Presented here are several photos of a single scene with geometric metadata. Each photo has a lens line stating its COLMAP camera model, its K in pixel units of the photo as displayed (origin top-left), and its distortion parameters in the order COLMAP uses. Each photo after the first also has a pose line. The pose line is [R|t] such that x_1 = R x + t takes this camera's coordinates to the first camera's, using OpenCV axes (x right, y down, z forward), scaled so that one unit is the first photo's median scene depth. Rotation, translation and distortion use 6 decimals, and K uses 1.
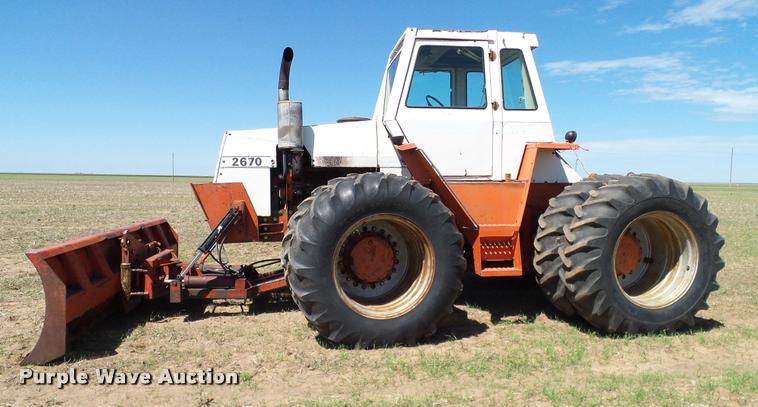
lens RADIAL K [[519.7, 0, 382.7], [0, 519.7, 208.2], [0, 0, 1]] dist [0.003258, -0.001033]
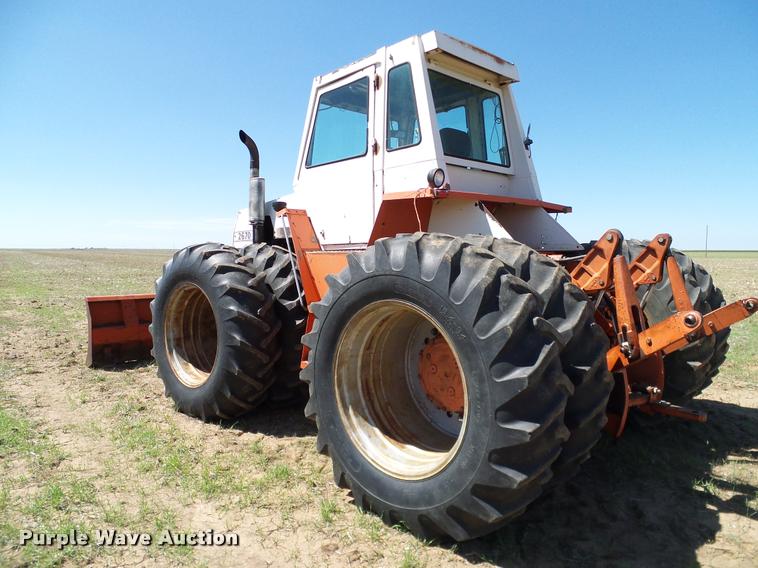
lens RADIAL K [[524.5, 0, 379.0], [0, 524.5, 284.0], [0, 0, 1]] dist [-0.004292, -0.001431]
pose [[0.558341, 0.042671, -0.828514, 0.850782], [-0.043244, 0.998816, 0.022300, -0.020215], [0.828484, 0.023377, 0.559525, 0.586721]]
